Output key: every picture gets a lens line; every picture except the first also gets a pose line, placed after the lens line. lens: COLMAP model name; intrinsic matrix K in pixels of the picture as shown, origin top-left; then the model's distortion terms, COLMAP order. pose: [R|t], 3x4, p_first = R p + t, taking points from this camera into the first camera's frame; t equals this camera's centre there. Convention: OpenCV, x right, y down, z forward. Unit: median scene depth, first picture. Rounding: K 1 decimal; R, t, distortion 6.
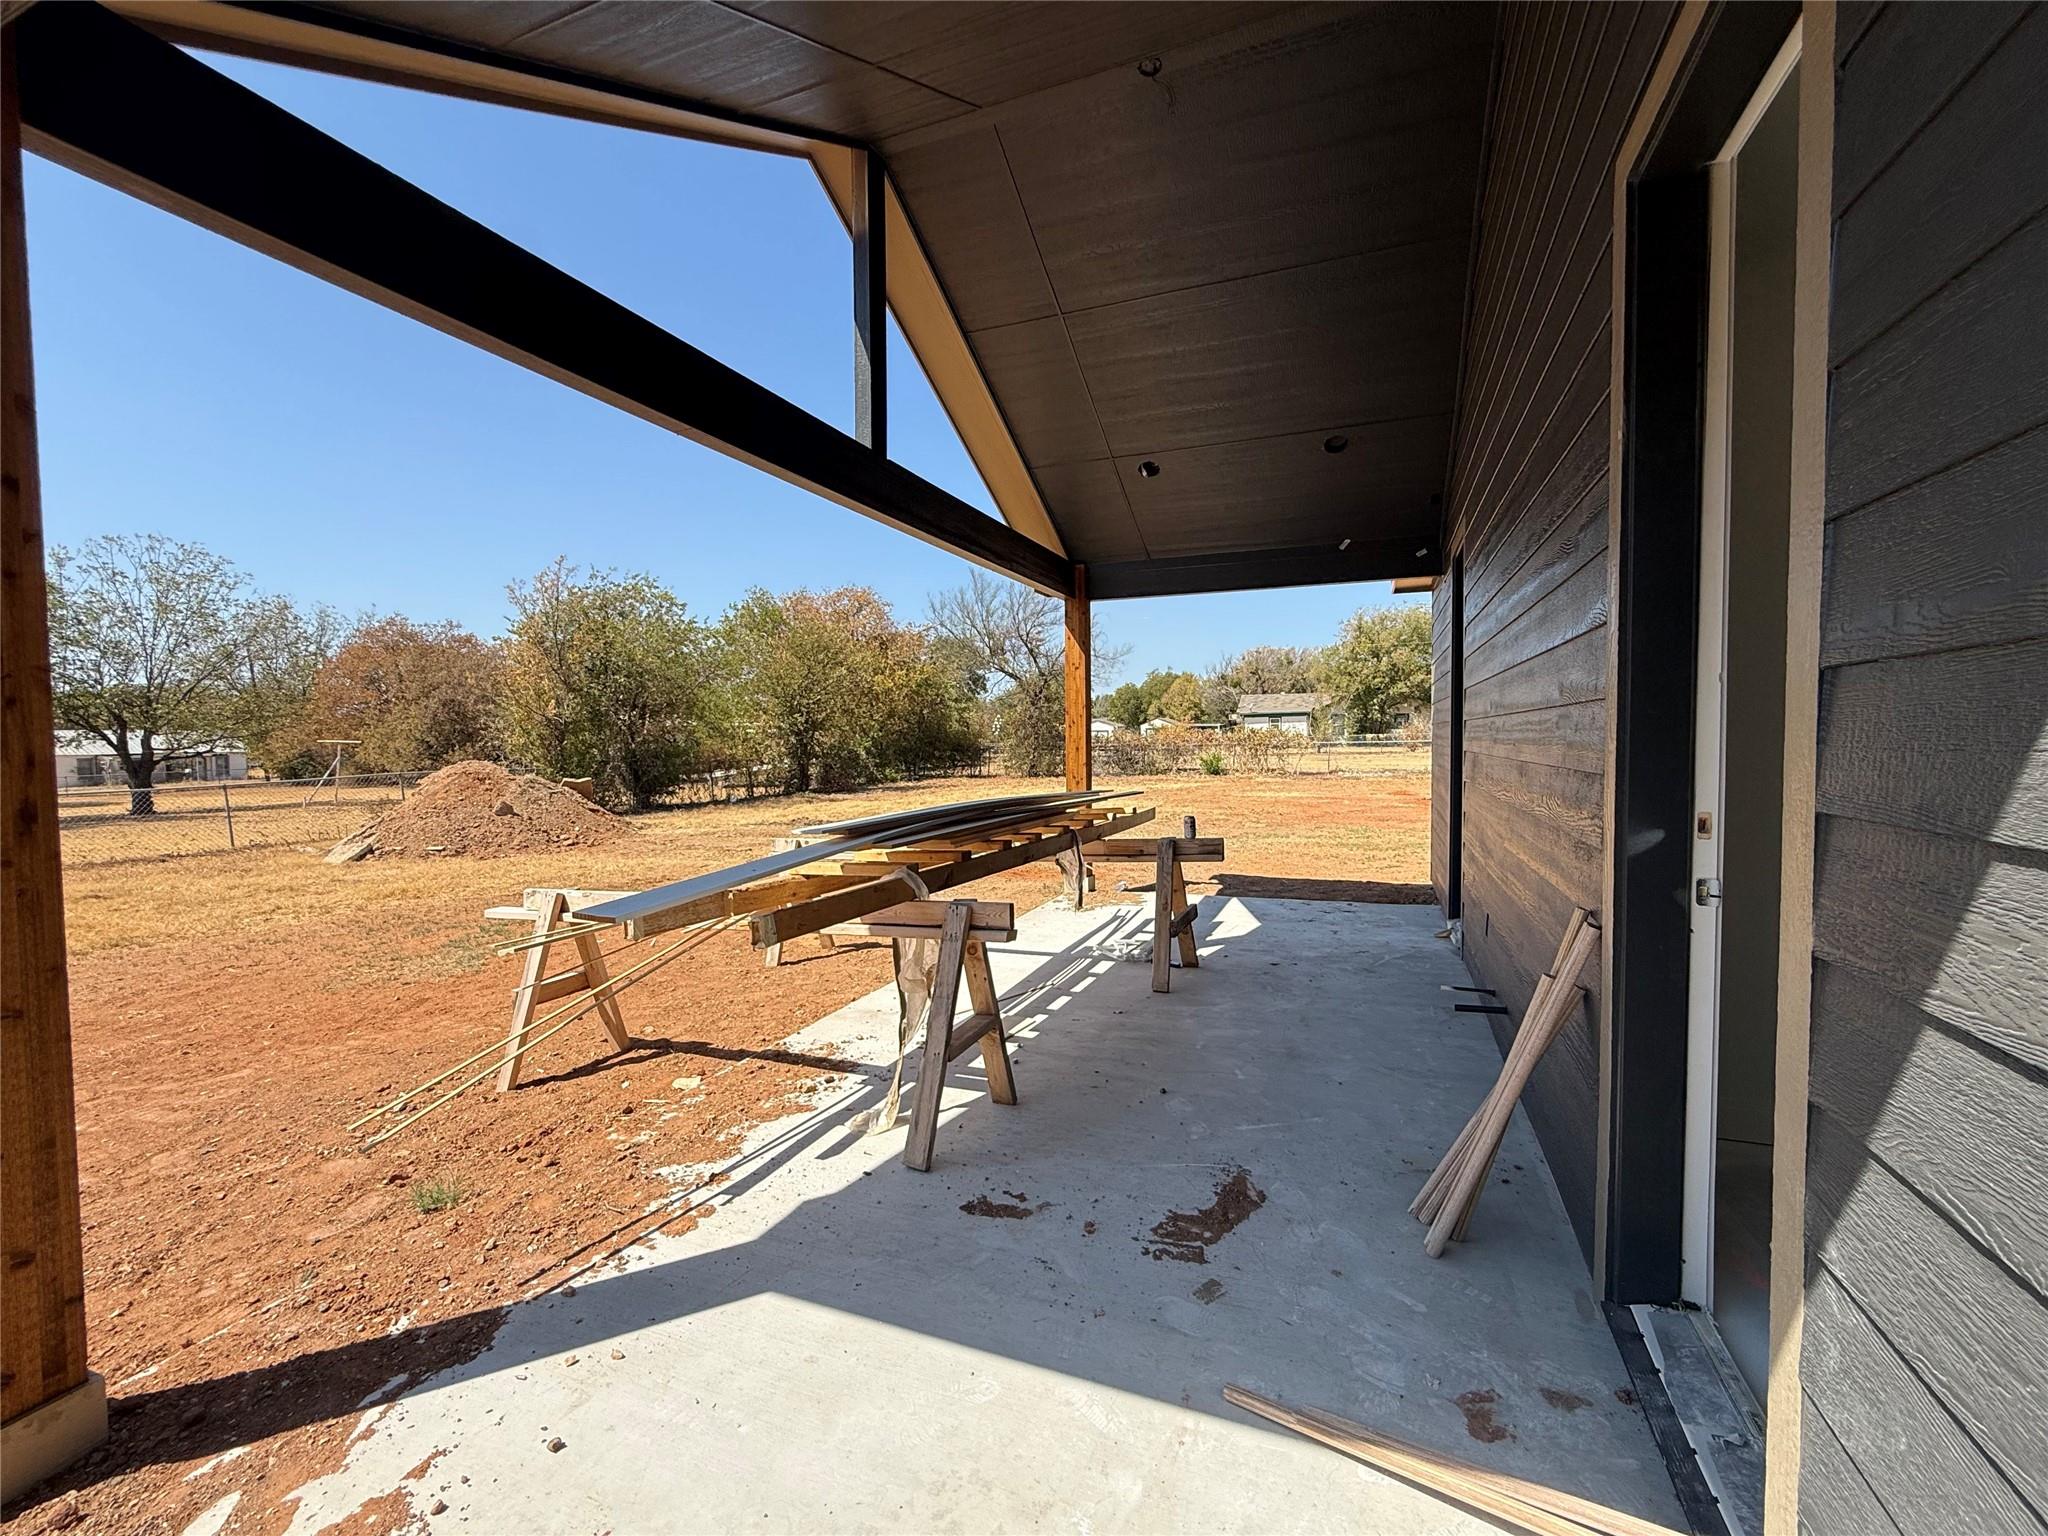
lens RADIAL K [[859.6, 0, 1025.0], [0, 859.6, 770.0], [0, 0, 1]] dist [0.001480, 0.000339]
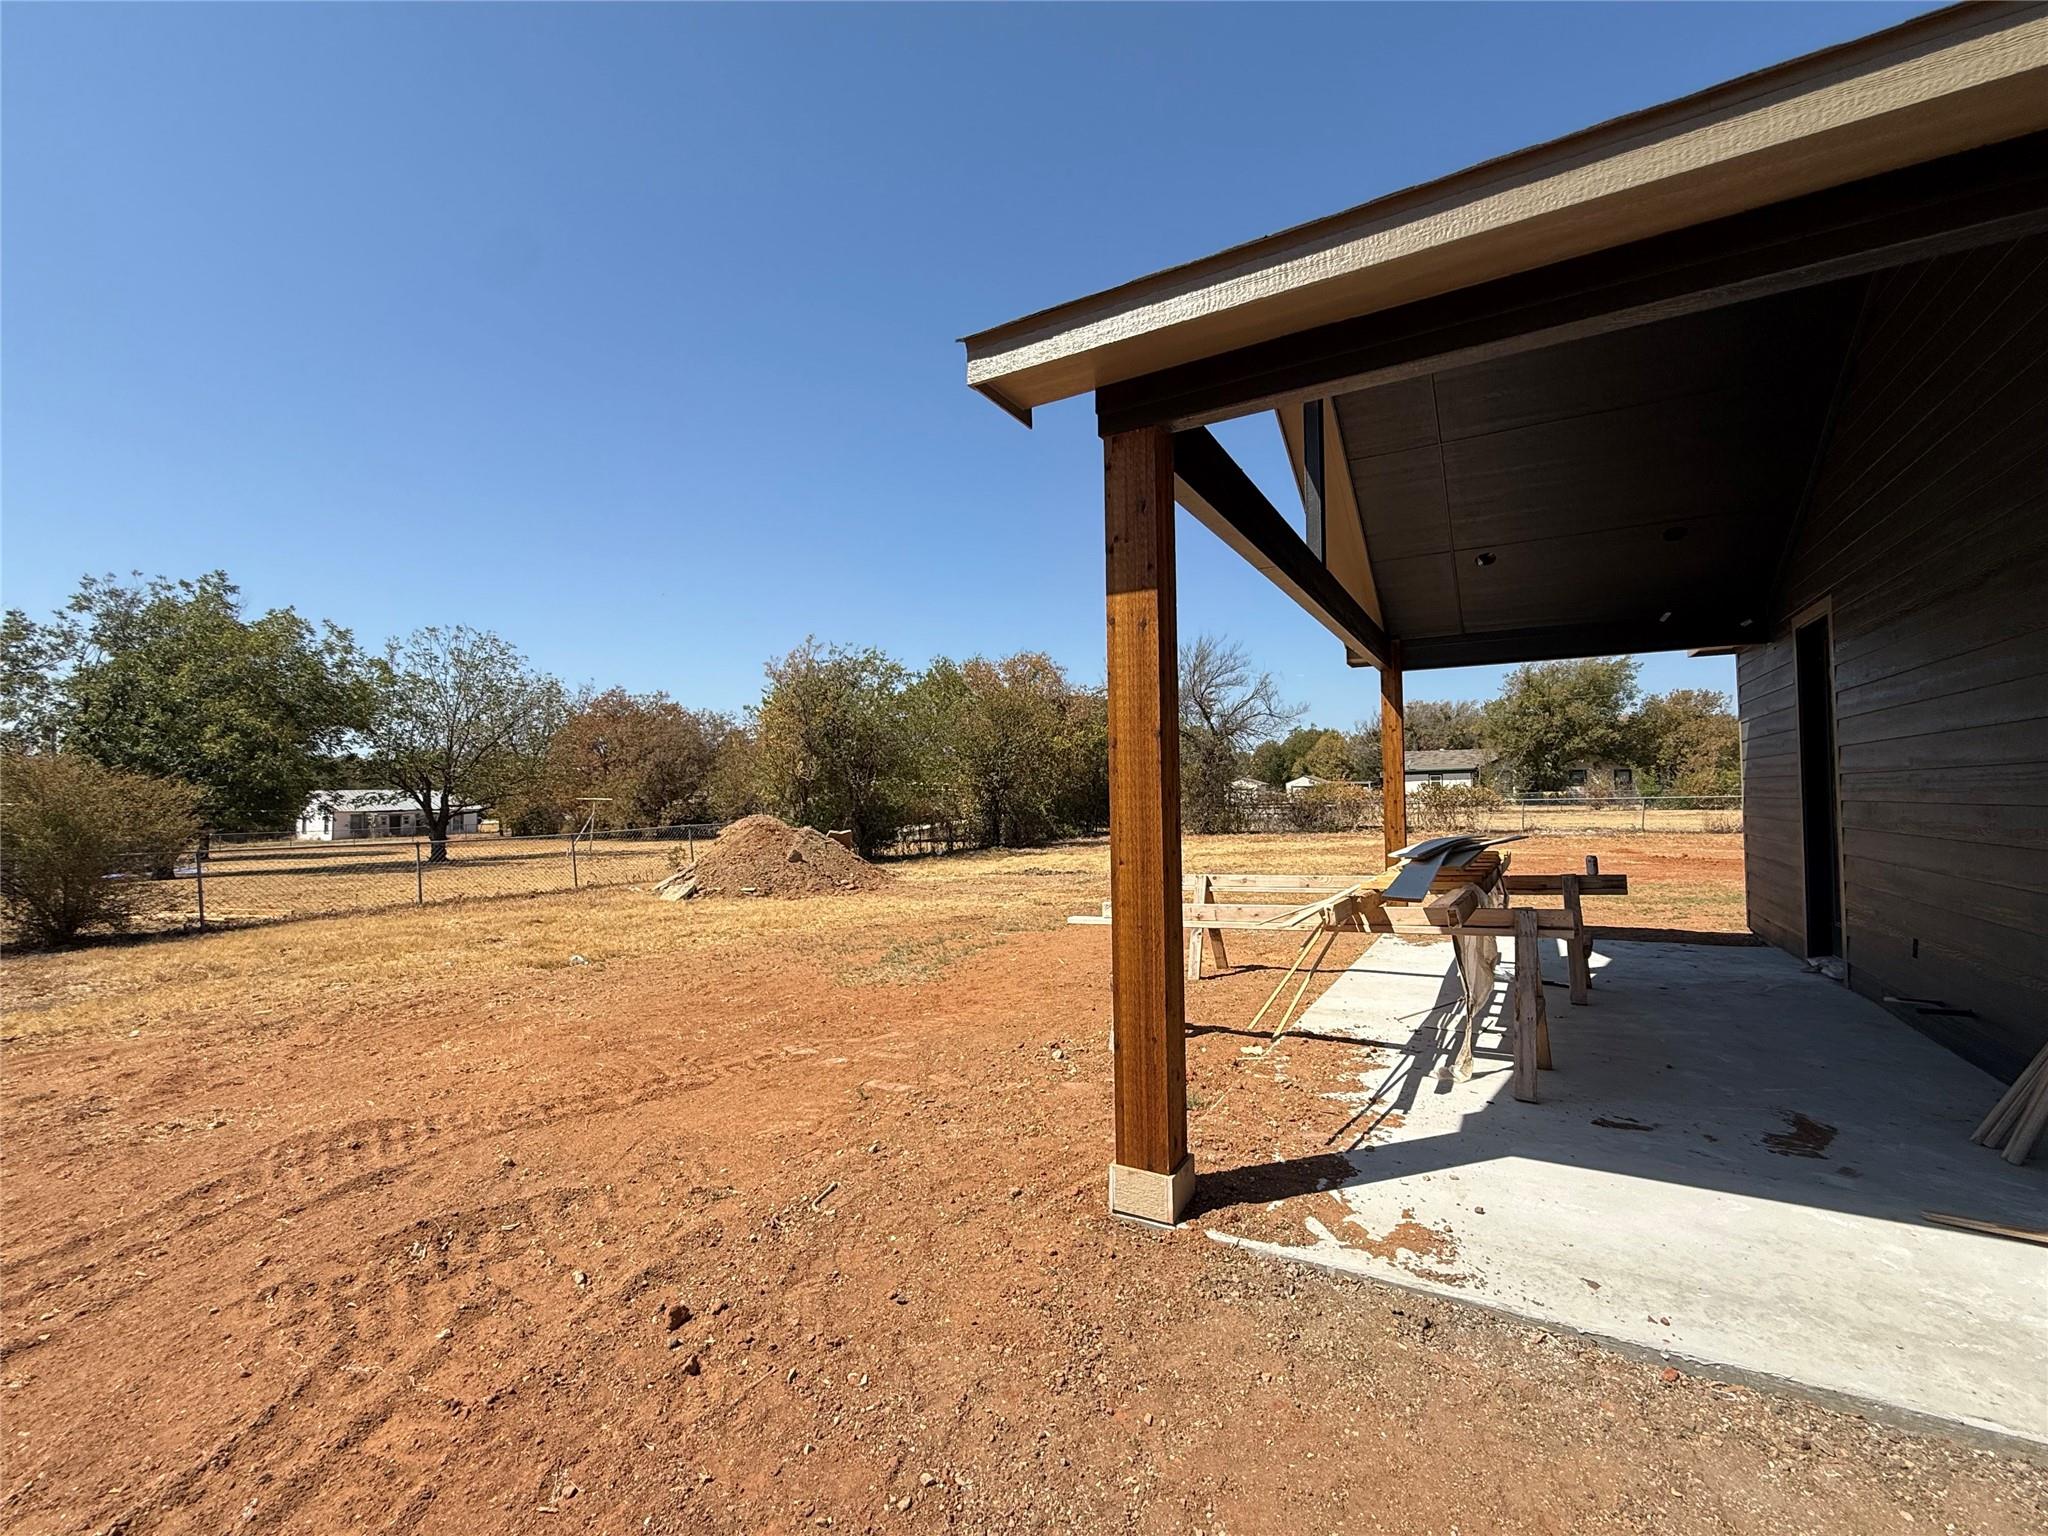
lens RADIAL K [[859.6, 0, 1025.1], [0, 859.6, 769.5], [0, 0, 1]] dist [0.001480, 0.000339]
pose [[0.990059, -0.005302, -0.140554, -0.091502], [-0.004377, 0.997644, -0.068463, 0.004337], [0.140586, 0.068398, 0.987703, -0.063491]]
